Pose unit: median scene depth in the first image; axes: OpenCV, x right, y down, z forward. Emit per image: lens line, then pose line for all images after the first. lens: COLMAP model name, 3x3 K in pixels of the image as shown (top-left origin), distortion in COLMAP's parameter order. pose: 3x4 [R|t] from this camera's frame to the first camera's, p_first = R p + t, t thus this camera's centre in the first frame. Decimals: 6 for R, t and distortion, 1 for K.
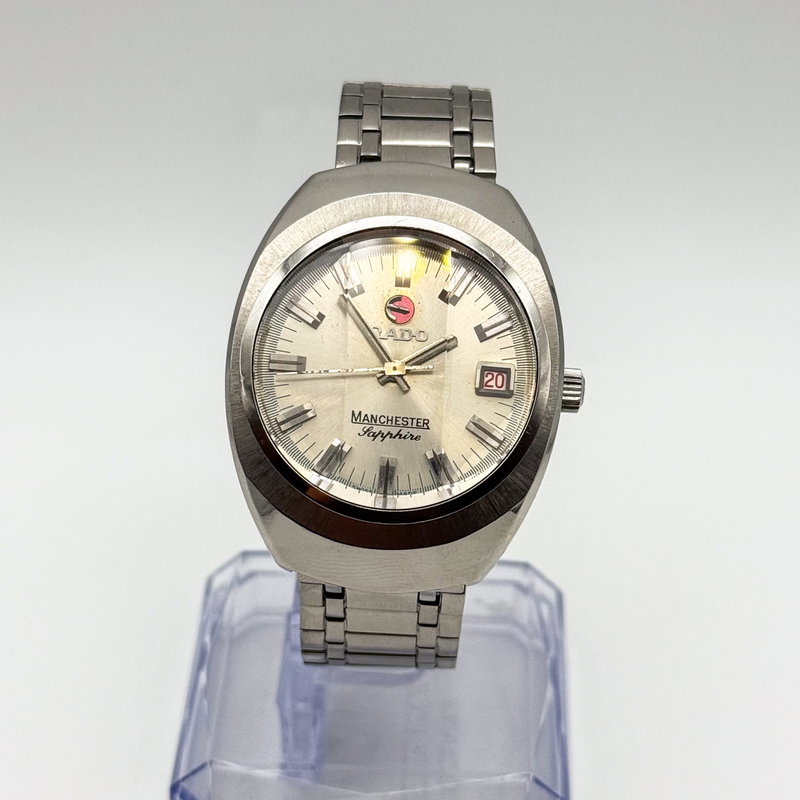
lens RADIAL K [[2113.3, 0, 400.0], [0, 2113.3, 400.0], [0, 0, 1]] dist [0.532838, -0.694323]
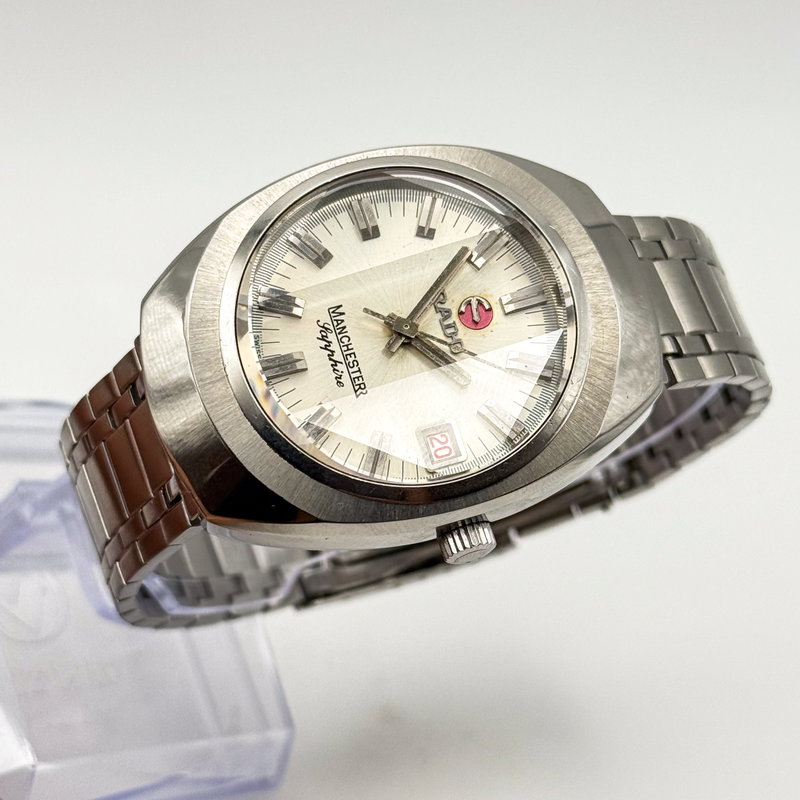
lens RADIAL K [[2113.3, 0, 400.0], [0, 2113.3, 400.0], [0, 0, 1]] dist [0.532838, -0.694323]
pose [[0.380365, 0.883642, -0.272945, 0.247410], [-0.923355, 0.379538, -0.058021, 0.046446], [0.052323, 0.274094, 0.960278, 0.202297]]
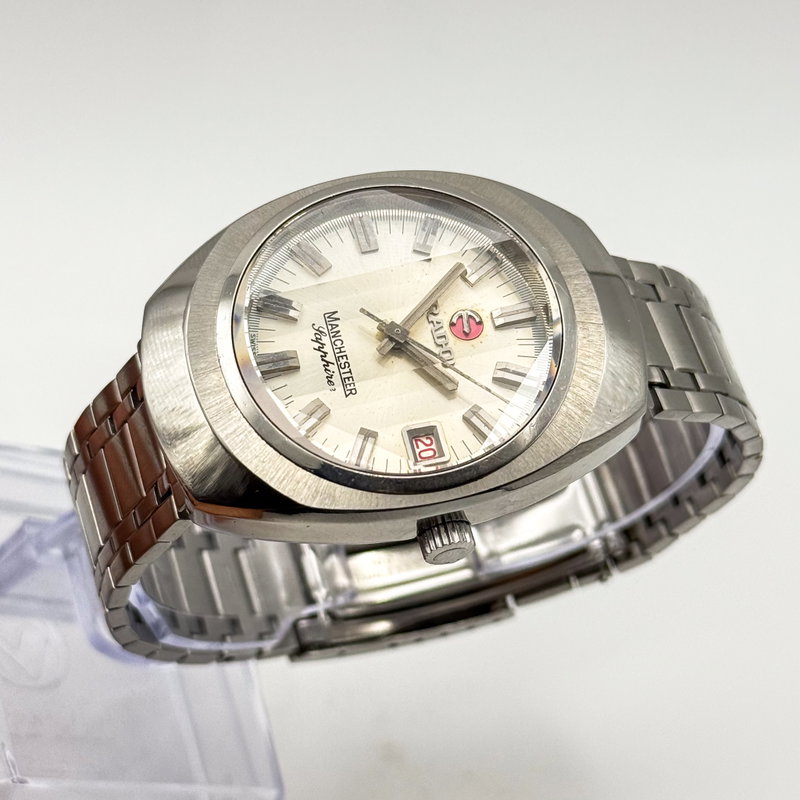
lens RADIAL K [[2113.3, 0, 400.0], [0, 2113.3, 400.0], [0, 0, 1]] dist [0.532838, -0.694323]
pose [[0.328766, 0.856790, -0.397271, 0.360038], [-0.942020, 0.327427, -0.073419, 0.056106], [0.067173, 0.398375, 0.914760, 0.219158]]
